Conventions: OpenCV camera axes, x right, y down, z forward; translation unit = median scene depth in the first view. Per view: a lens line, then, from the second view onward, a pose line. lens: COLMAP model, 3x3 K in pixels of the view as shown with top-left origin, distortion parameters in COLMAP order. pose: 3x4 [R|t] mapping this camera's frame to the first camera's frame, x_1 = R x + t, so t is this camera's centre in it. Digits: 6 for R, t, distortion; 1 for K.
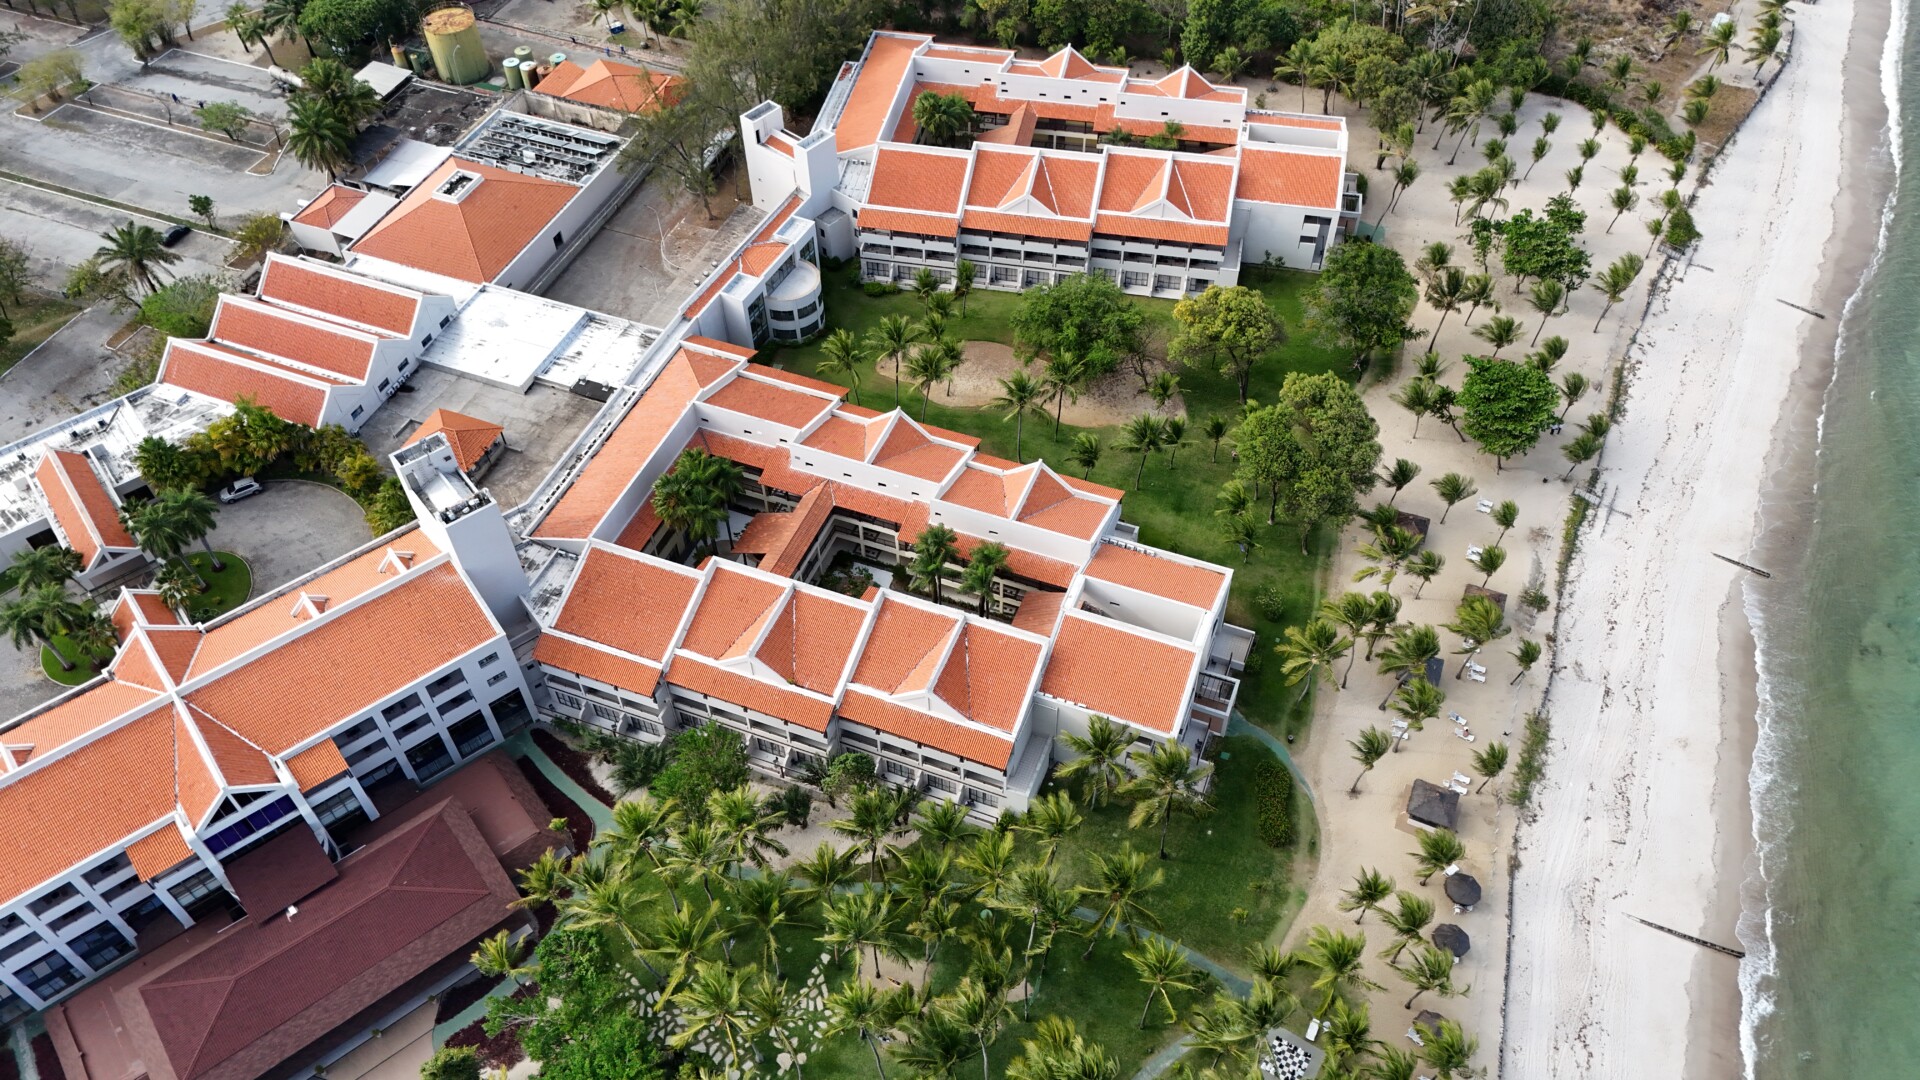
lens RADIAL K [[1404.5, 0, 960.9], [0, 1404.5, 543.5], [0, 0, 1]] dist [0.079730, -0.080378]
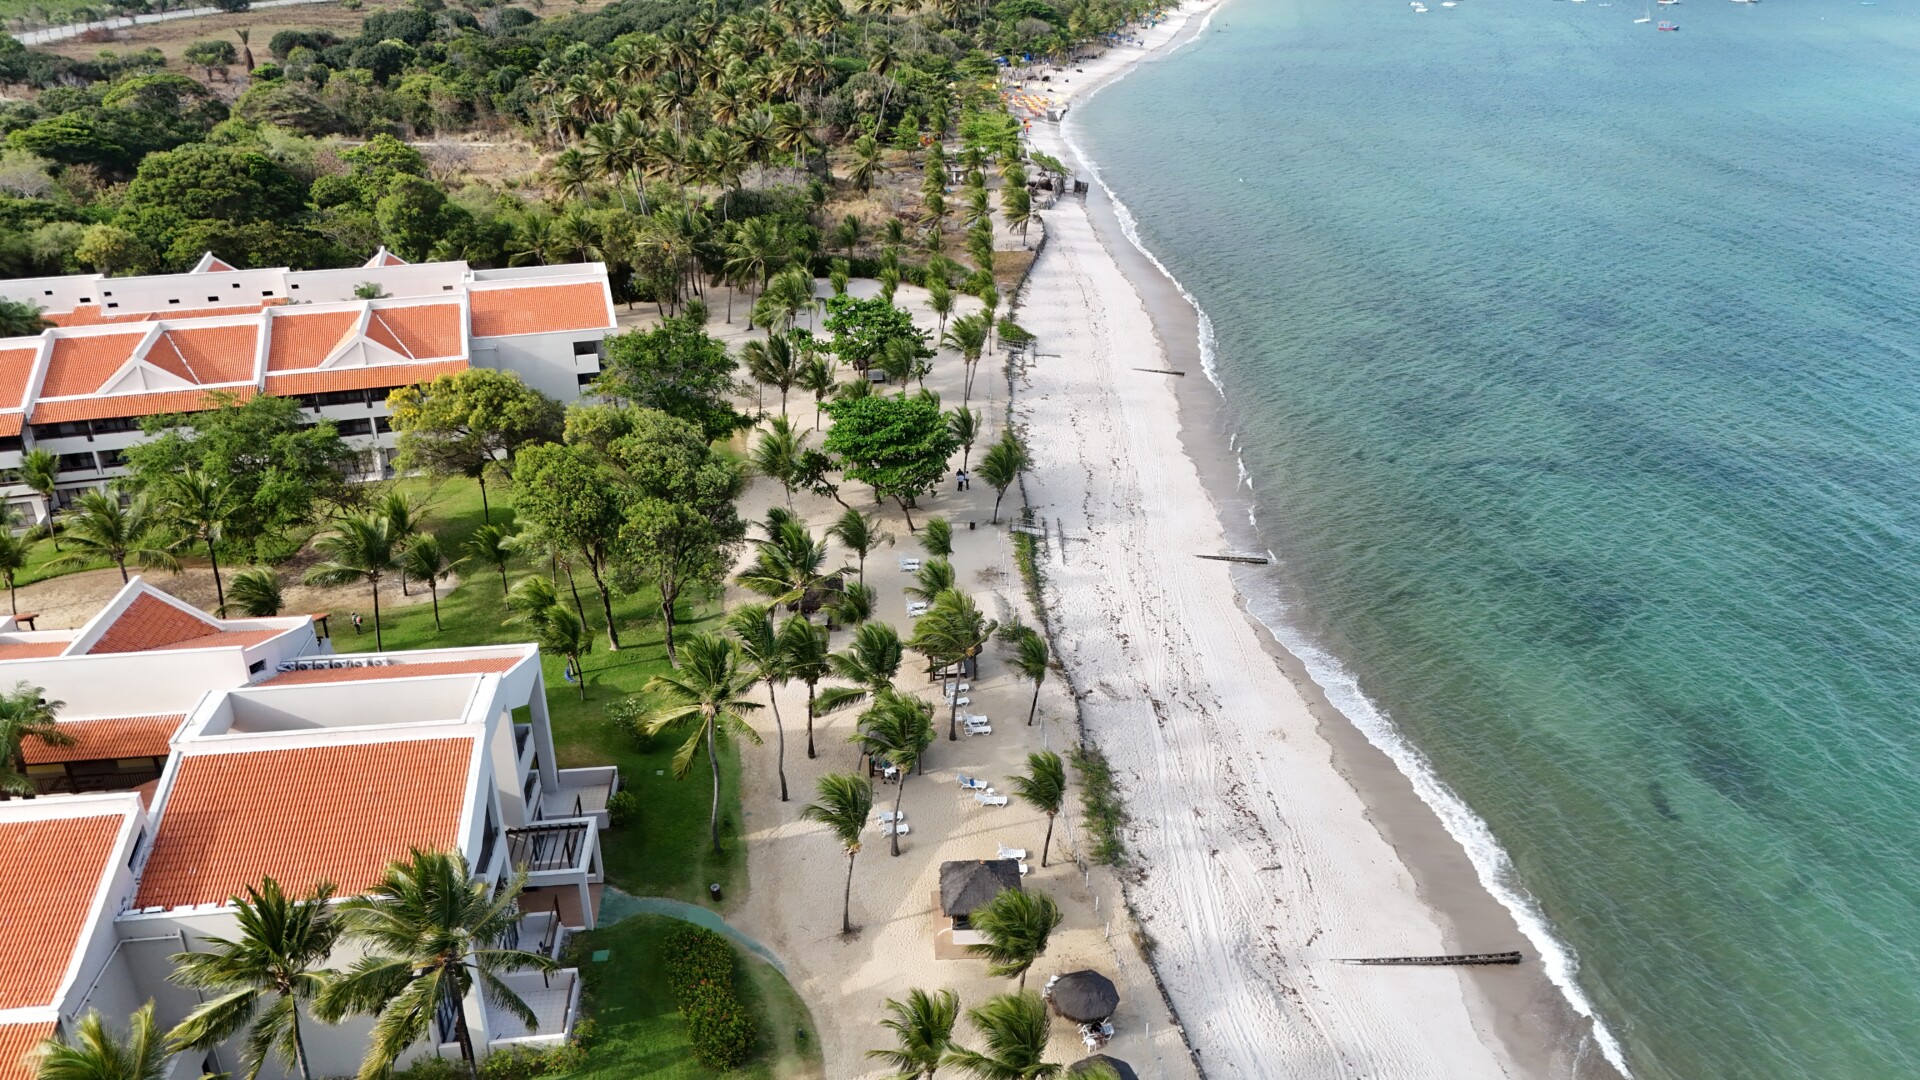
lens RADIAL K [[1404.5, 0, 960.9], [0, 1404.5, 543.5], [0, 0, 1]] dist [0.079730, -0.080378]
pose [[0.884784, -0.195011, 0.423235, 0.102048], [0.348624, 0.879669, -0.323488, 0.205216], [-0.309223, 0.433766, 0.846302, 0.410222]]
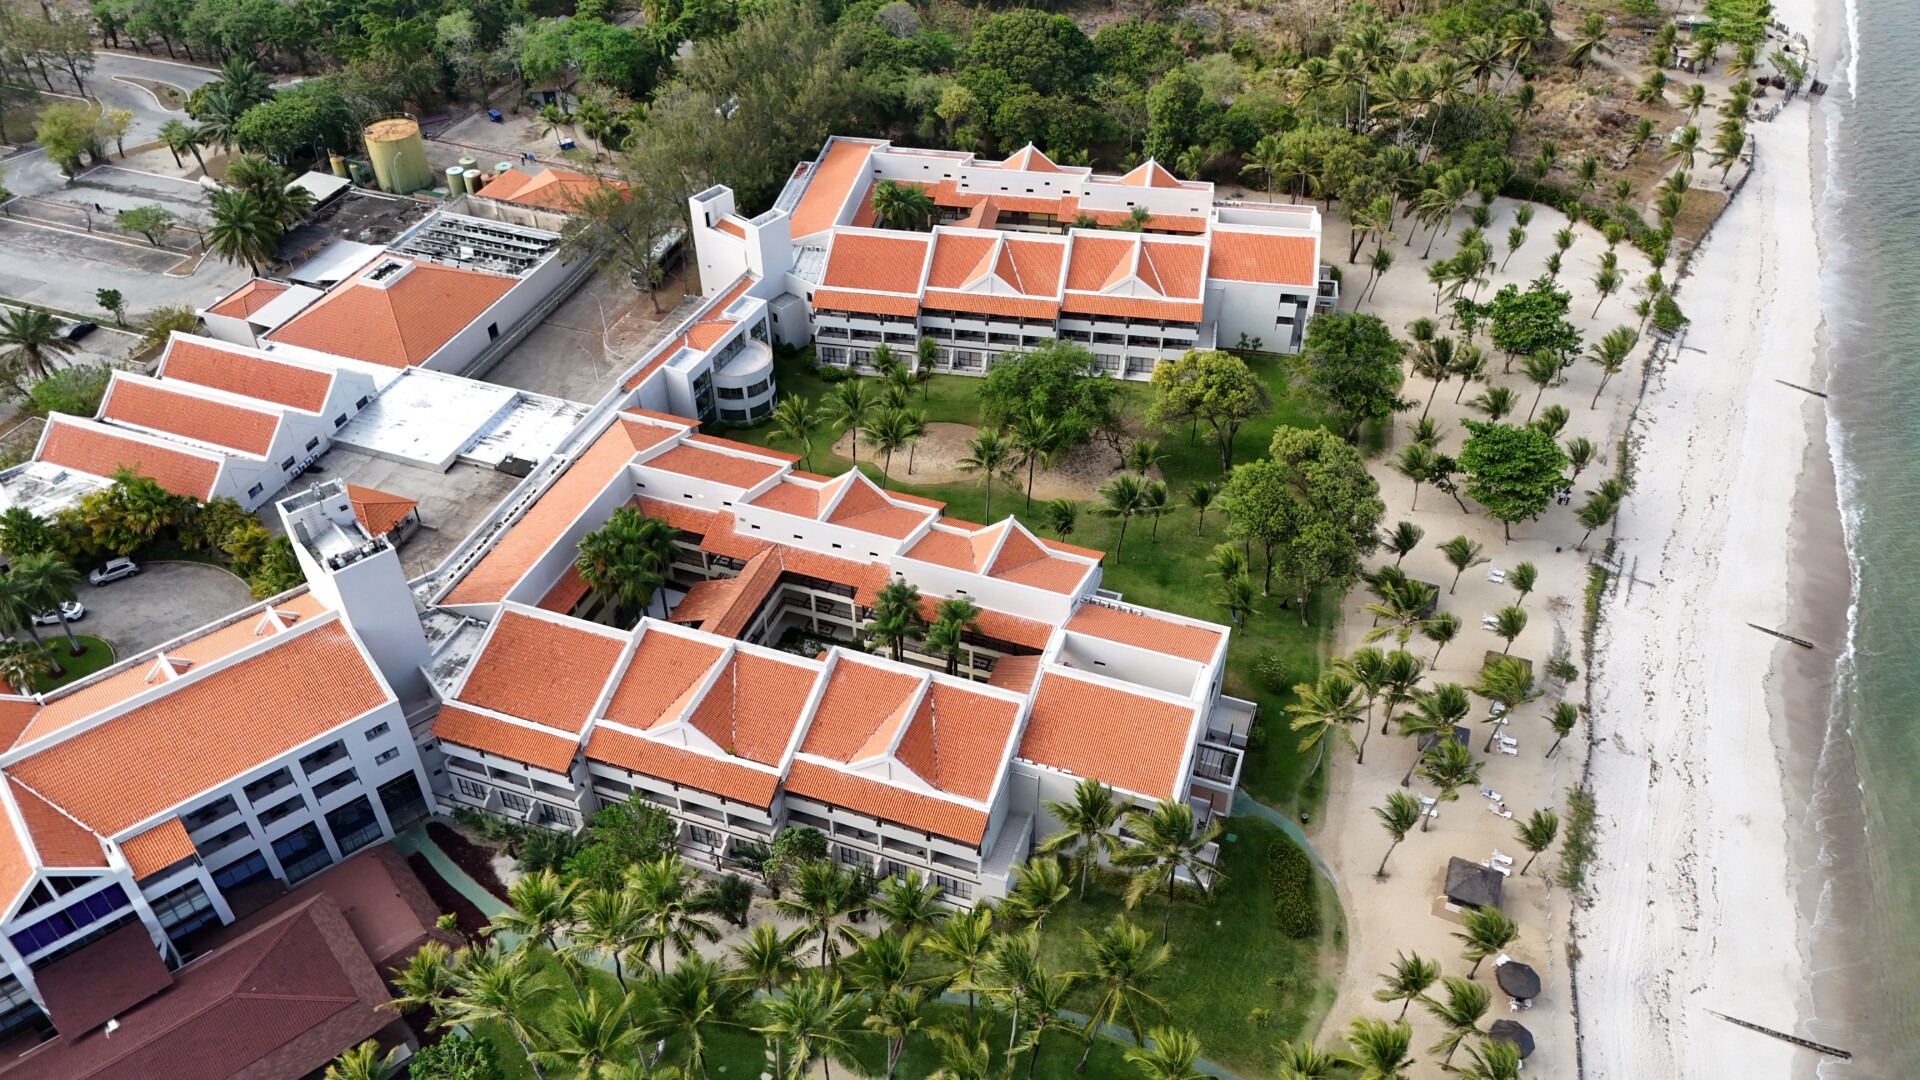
lens RADIAL K [[1406.2, 0, 962.4], [0, 1406.2, 543.0], [0, 0, 1]] dist [0.081874, -0.082702]
pose [[0.999567, -0.010828, 0.027345, -0.000232], [0.014881, 0.988170, -0.152637, 0.090452], [-0.025368, 0.152978, 0.987904, 0.101979]]
